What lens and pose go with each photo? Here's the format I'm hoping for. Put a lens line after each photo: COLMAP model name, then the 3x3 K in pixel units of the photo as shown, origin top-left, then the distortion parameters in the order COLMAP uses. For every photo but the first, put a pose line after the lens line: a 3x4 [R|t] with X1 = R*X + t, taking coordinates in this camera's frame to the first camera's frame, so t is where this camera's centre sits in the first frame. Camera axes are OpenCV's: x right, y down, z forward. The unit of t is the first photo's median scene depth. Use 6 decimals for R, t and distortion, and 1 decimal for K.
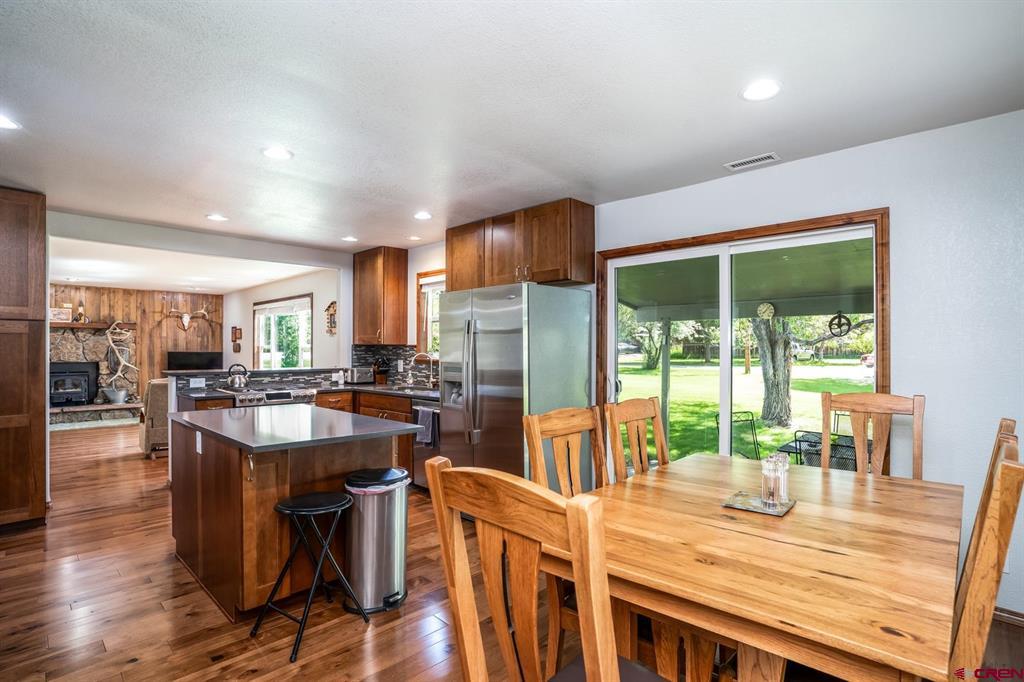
lens RADIAL K [[519.2, 0, 512.8], [0, 519.2, 346.3], [0, 0, 1]] dist [-0.042865, 0.005549]
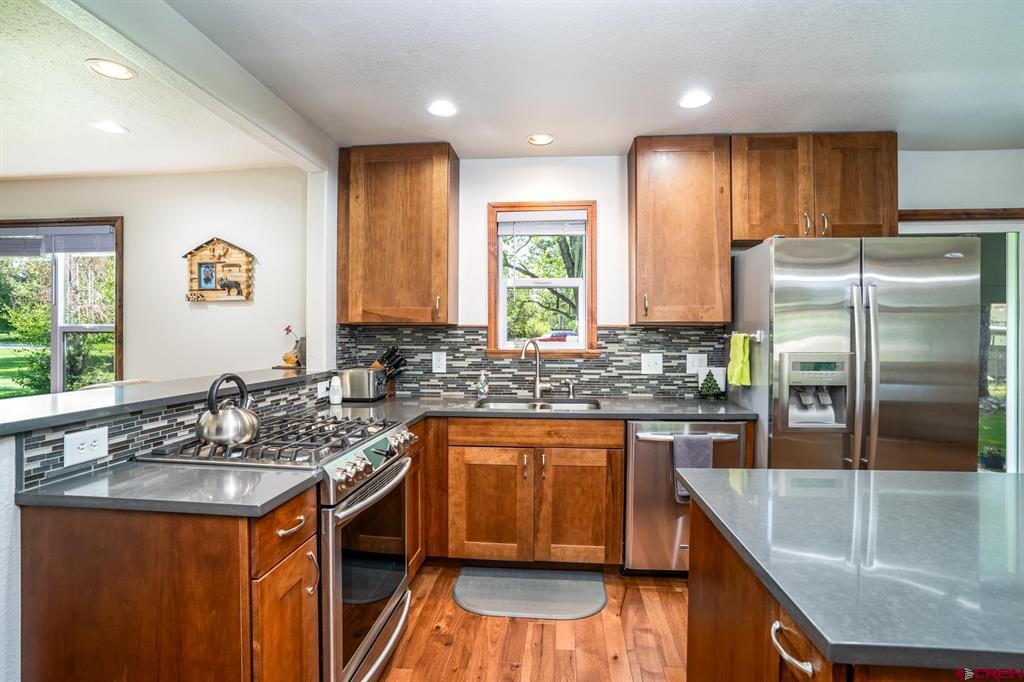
lens RADIAL K [[519.2, 0, 512.8], [0, 519.2, 330.7], [0, 0, 1]] dist [-0.042865, 0.005549]
pose [[0.776515, 0.000777, 0.630098, -0.343649], [-0.004944, 0.999976, 0.004860, 0.000105], [-0.630079, -0.006890, 0.776500, 0.342492]]
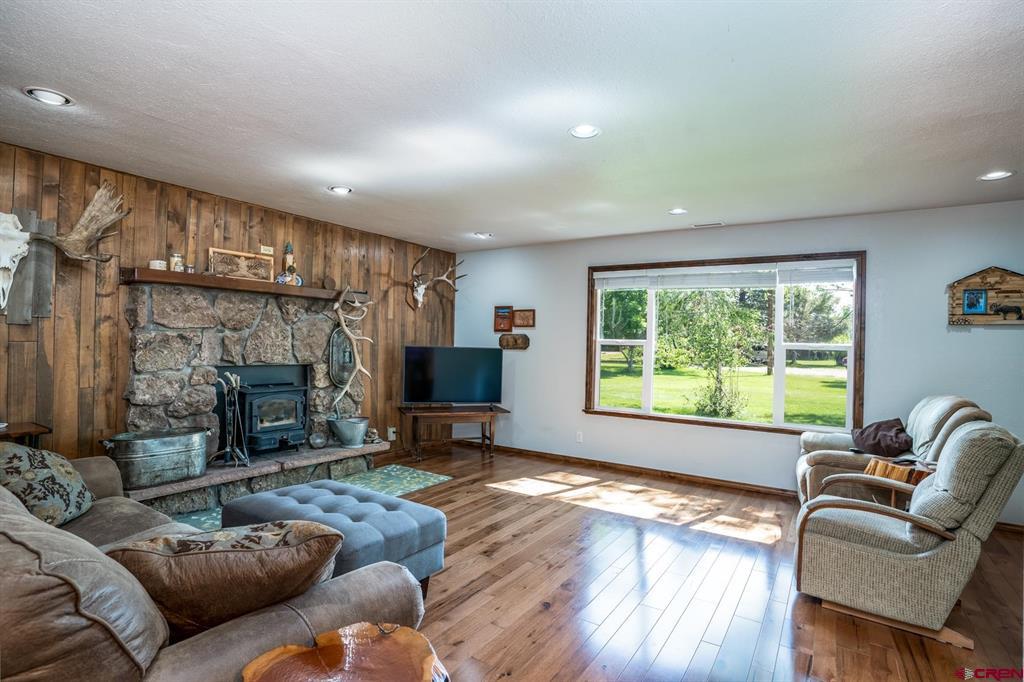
lens RADIAL K [[519.2, 0, 509.2], [0, 519.2, 334.3], [0, 0, 1]] dist [-0.042865, 0.005549]
pose [[0.979340, 0.025714, 0.200580, -0.748561], [-0.023195, 0.999620, -0.014900, 0.003974], [-0.200887, 0.009939, 0.979564, 0.459682]]
